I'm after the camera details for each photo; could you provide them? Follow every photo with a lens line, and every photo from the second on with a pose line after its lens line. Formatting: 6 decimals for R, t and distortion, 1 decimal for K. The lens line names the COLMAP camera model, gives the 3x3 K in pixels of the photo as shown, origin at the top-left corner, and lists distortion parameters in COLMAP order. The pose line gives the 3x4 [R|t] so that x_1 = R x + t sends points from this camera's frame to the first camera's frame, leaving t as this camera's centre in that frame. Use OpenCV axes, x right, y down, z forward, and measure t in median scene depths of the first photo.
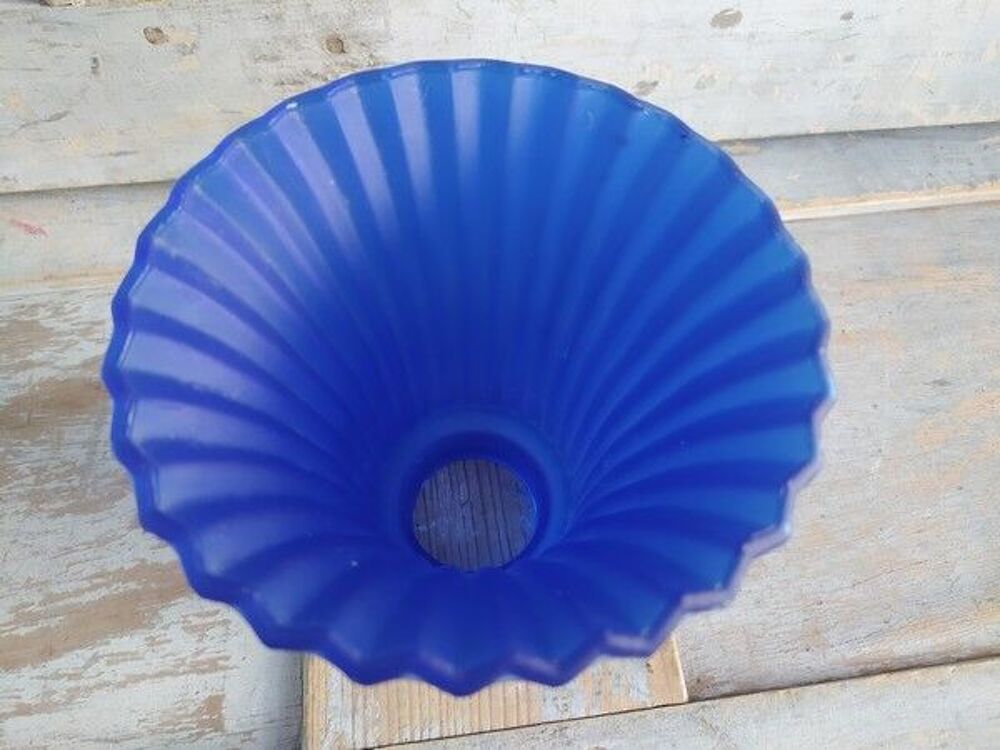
lens RADIAL K [[754.7, 0, 500.9], [0, 754.7, 374.2], [0, 0, 1]] dist [0.044648, -0.076216]
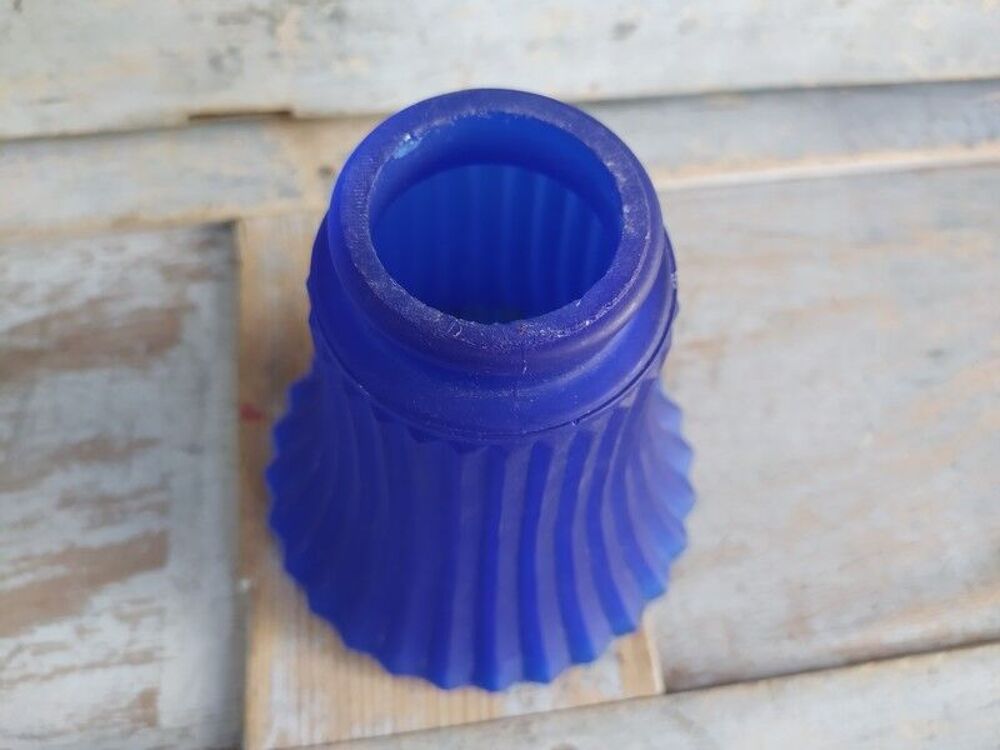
lens RADIAL K [[776.3, 0, 490.1], [0, 776.3, 372.6], [0, 0, 1]] dist [0.014536, -0.044949]
pose [[0.999897, 0.002679, 0.014104, 0.021119], [-0.003112, 0.999523, 0.030715, 0.009260], [-0.014015, -0.030755, 0.999429, 0.063435]]
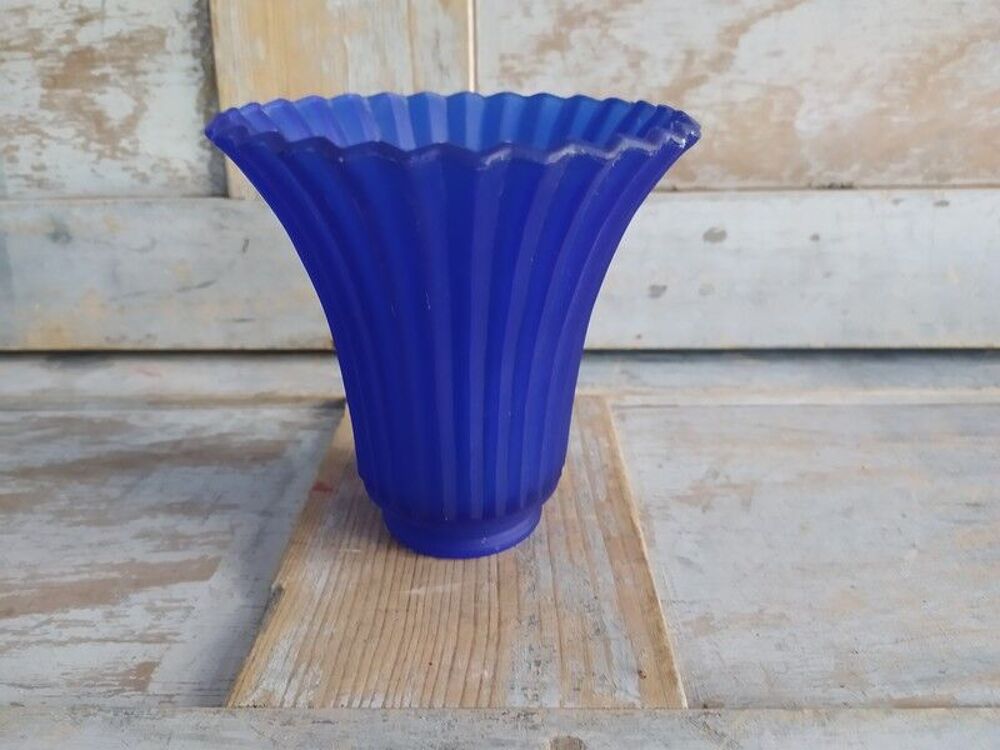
lens RADIAL K [[776.3, 0, 501.5], [0, 776.3, 382.4], [0, 0, 1]] dist [0.014536, -0.044949]
pose [[0.989035, 0.030853, -0.144423, 0.150217], [-0.115269, 0.772610, -0.624330, 0.663617], [0.092320, 0.634131, 0.767694, 0.118114]]
